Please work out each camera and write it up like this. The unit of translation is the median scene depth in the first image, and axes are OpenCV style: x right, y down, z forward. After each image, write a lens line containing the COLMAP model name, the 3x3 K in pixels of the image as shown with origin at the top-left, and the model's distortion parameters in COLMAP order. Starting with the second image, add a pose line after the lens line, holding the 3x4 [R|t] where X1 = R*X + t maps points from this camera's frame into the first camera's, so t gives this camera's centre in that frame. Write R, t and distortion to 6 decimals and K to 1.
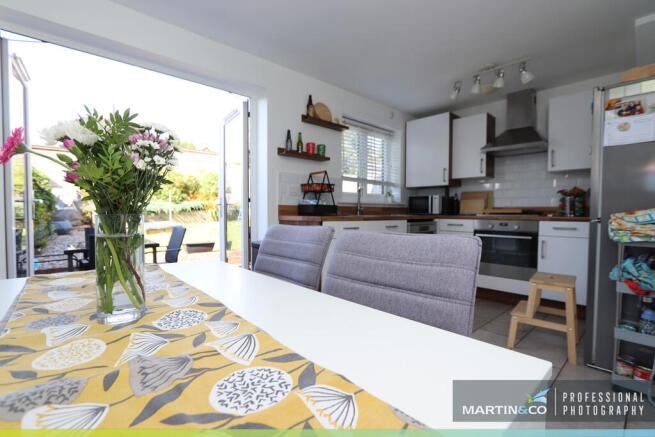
lens RADIAL K [[301.0, 0, 326.7], [0, 301.0, 222.7], [0, 0, 1]] dist [-0.019224, -0.000340]
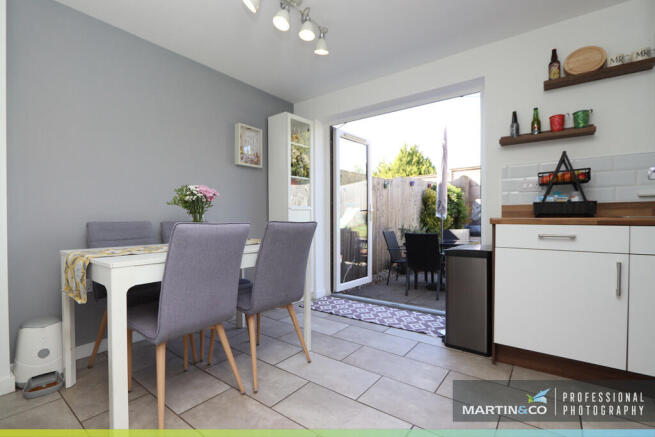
lens RADIAL K [[301.0, 0, 326.7], [0, 301.0, 222.7], [0, 0, 1]] dist [-0.019224, -0.000340]
pose [[0.166172, 0.008676, -0.986059, 0.553325], [-0.032834, 0.999455, 0.003261, 0.002901], [0.985550, 0.031835, 0.166366, 0.360047]]
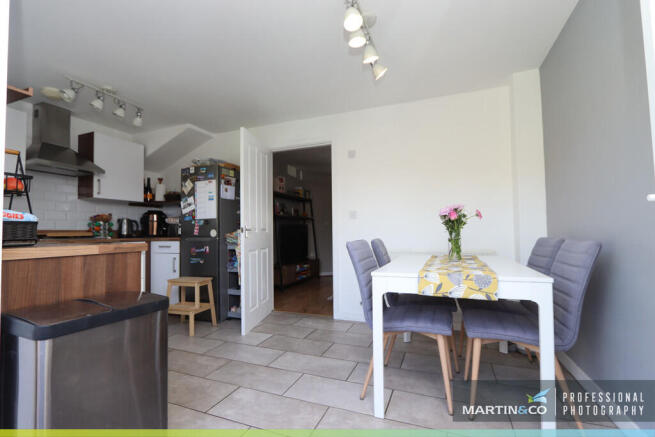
lens RADIAL K [[301.0, 0, 326.7], [0, 301.0, 222.7], [0, 0, 1]] dist [-0.019224, -0.000340]
pose [[-0.421318, 0.038002, 0.906116, -0.625528], [0.042542, 0.998850, -0.022110, -0.022362], [-0.905915, 0.029233, -0.422450, 0.739285]]
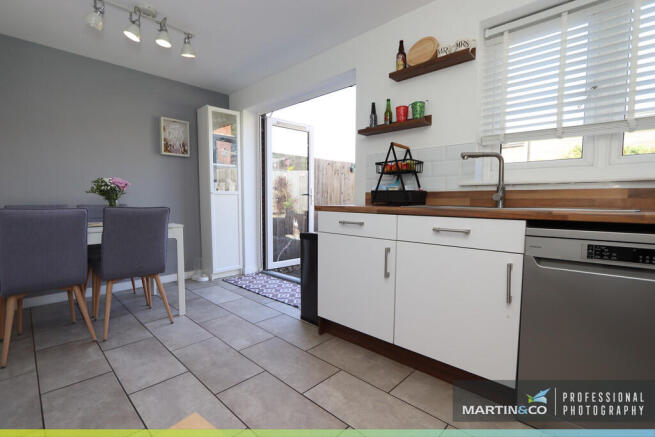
lens RADIAL K [[301.0, 0, 326.7], [0, 301.0, 222.7], [0, 0, 1]] dist [-0.019224, -0.000340]
pose [[0.057134, 0.073244, -0.995676, 0.693248], [-0.041599, 0.996614, 0.070926, -0.026628], [0.997499, 0.037367, 0.059987, 0.790304]]
